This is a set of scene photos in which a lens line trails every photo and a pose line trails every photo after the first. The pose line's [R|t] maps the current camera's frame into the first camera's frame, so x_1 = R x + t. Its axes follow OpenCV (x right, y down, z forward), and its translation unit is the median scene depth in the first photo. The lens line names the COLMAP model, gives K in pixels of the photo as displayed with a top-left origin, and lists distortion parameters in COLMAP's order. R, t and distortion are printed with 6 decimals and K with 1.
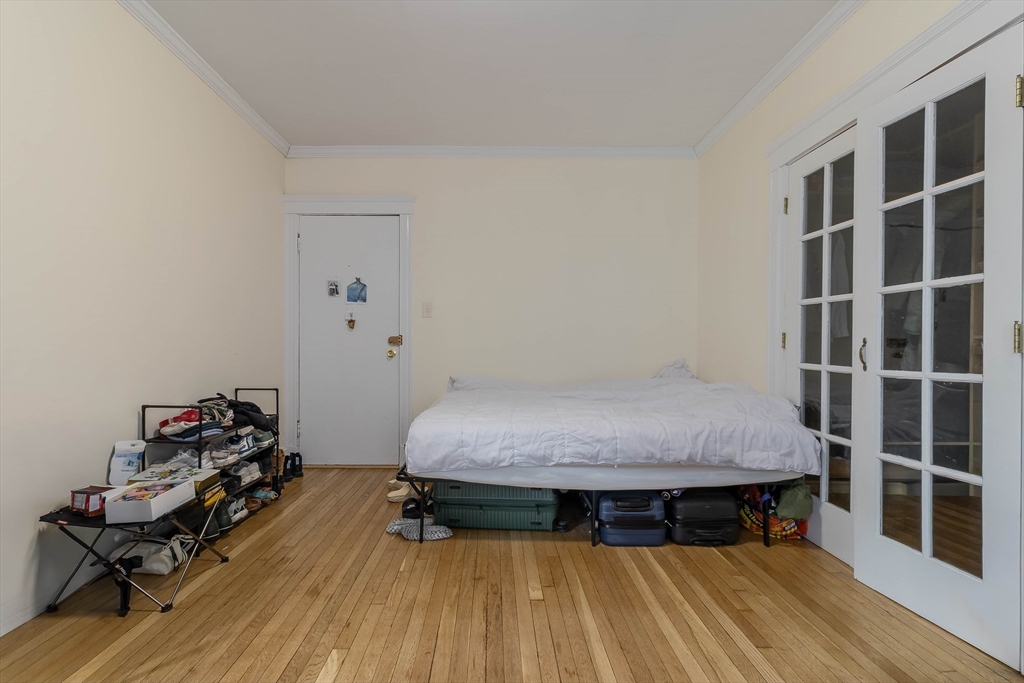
lens RADIAL K [[483.9, 0, 496.8], [0, 483.9, 345.7], [0, 0, 1]] dist [0.001055, -0.000403]
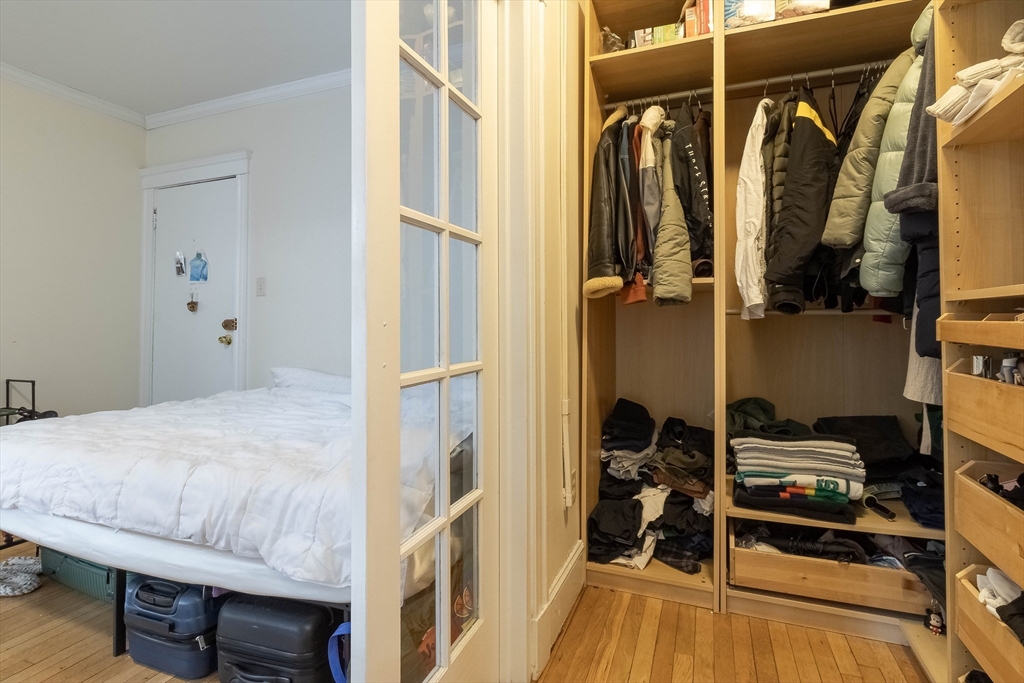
lens RADIAL K [[511.1, 0, 512.9], [0, 511.1, 315.9], [0, 0, 1]] dist [-0.002341, -0.001451]
pose [[0.930256, -0.021260, -0.366294, 0.922308], [0.013137, 0.999610, -0.024655, 0.004161], [0.366675, 0.018124, 0.930173, 0.571611]]
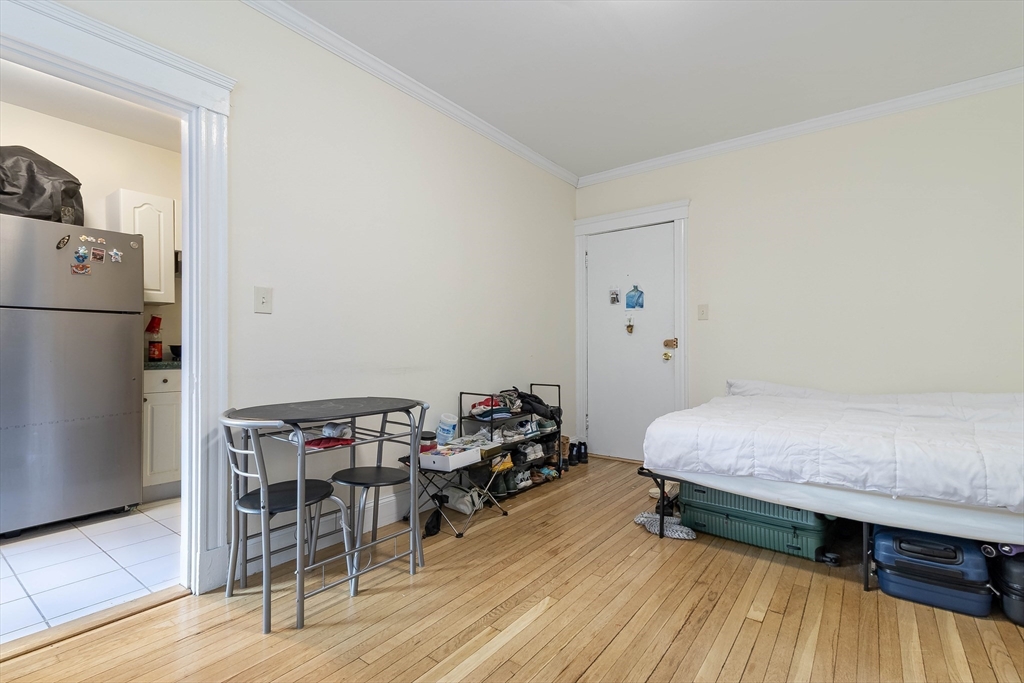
lens RADIAL K [[479.6, 0, 512.0], [0, 479.6, 341.5], [0, 0, 1]] dist [0.001902, -0.000124]
pose [[0.795794, -0.015617, -0.605366, 0.222237], [0.006122, 0.999824, -0.017745, 0.001341], [0.605536, 0.010415, 0.795750, -0.020218]]
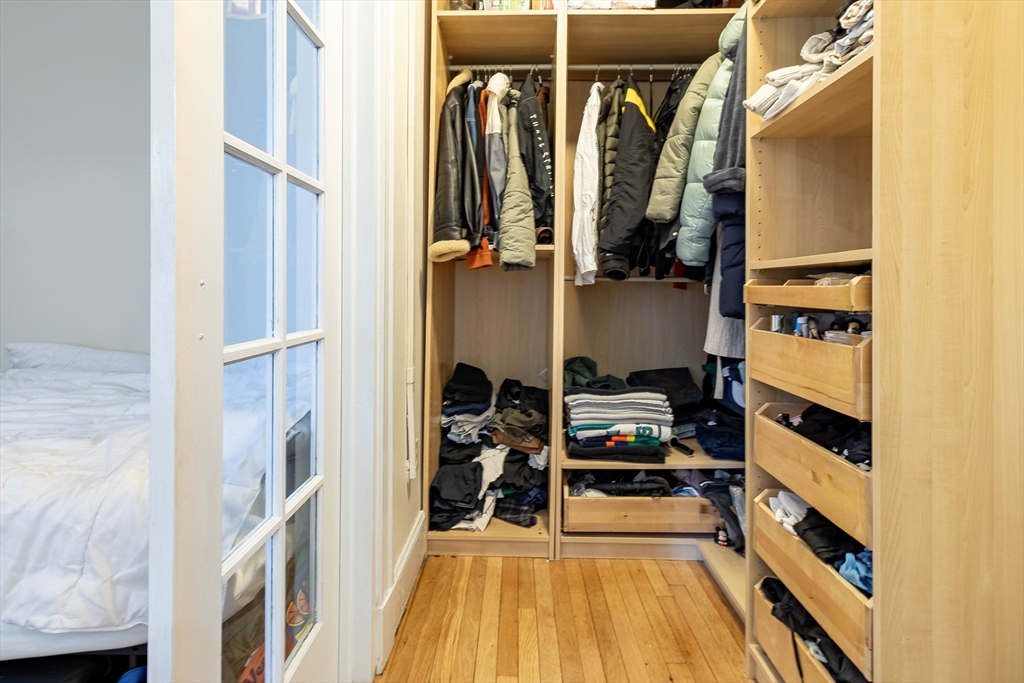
lens RADIAL K [[490.3, 0, 513.2], [0, 490.3, 290.1], [0, 0, 1]] dist [0.006759, -0.000337]
pose [[0.999776, -0.010369, -0.018438, 0.877777], [0.010242, 0.999923, -0.006958, 0.007450], [0.018509, 0.006768, 0.999806, 0.612214]]
